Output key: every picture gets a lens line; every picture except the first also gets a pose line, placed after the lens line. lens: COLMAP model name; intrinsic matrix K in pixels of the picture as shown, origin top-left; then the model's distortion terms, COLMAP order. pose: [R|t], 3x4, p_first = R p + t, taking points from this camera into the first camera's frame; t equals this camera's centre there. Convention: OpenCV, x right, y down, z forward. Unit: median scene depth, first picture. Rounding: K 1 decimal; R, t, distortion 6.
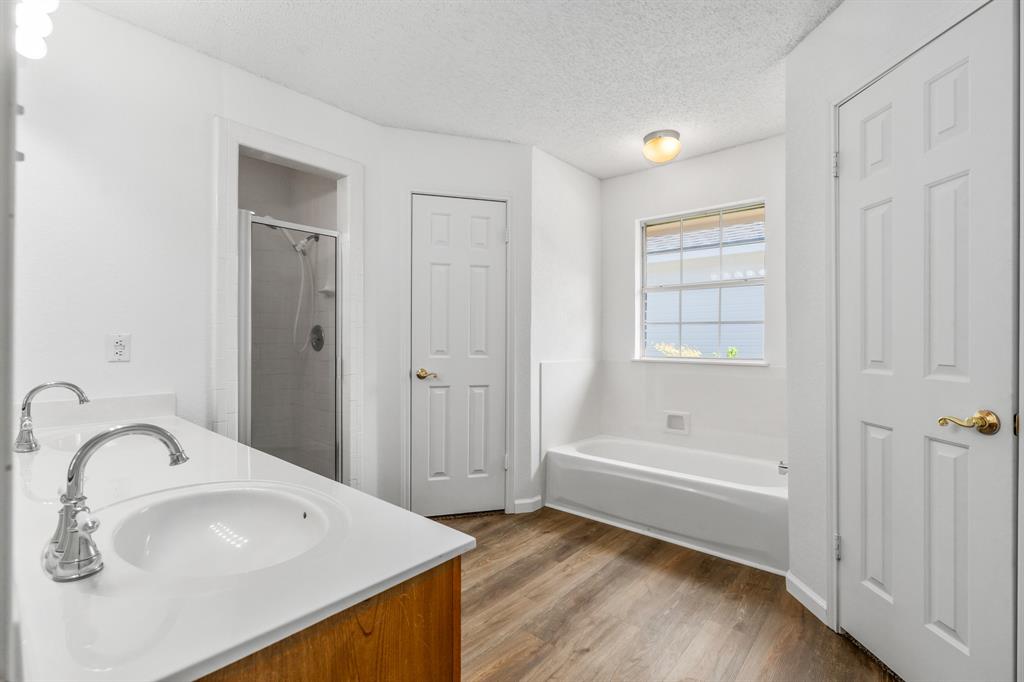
lens RADIAL K [[451.9, 0, 511.5], [0, 451.9, 338.1], [0, 0, 1]] dist [-0.006714, 0.000134]
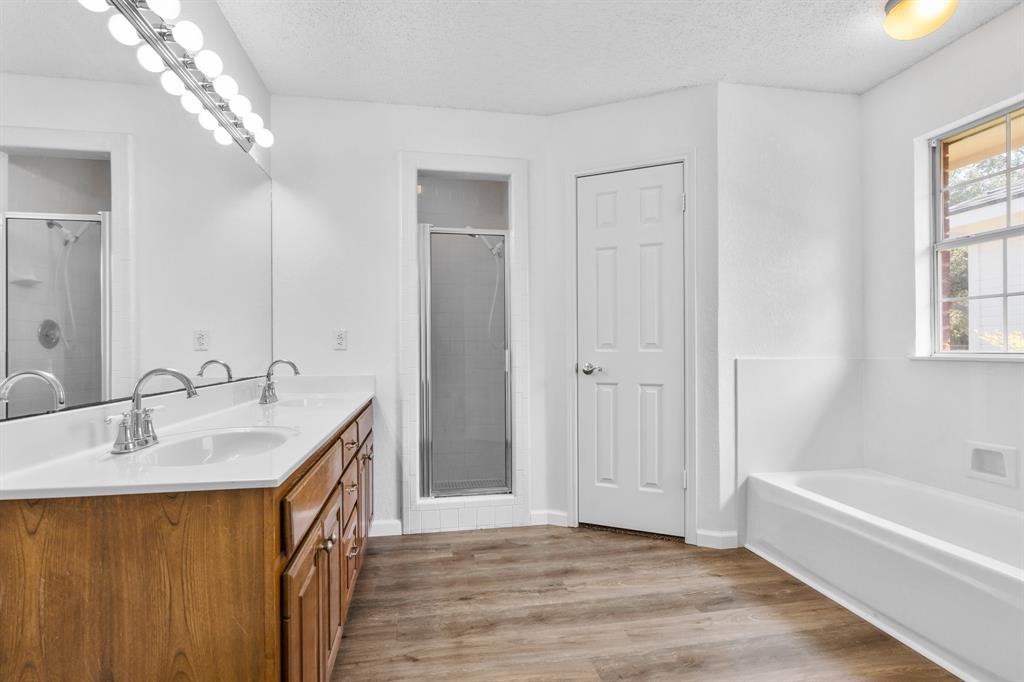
lens RADIAL K [[487.2, 0, 508.9], [0, 487.2, 345.6], [0, 0, 1]] dist [-0.003147, -0.000064]
pose [[0.776049, -0.010048, -0.630593, 0.308828], [0.008055, 0.999949, -0.006022, 0.036142], [0.630622, -0.000406, 0.776090, 0.120365]]
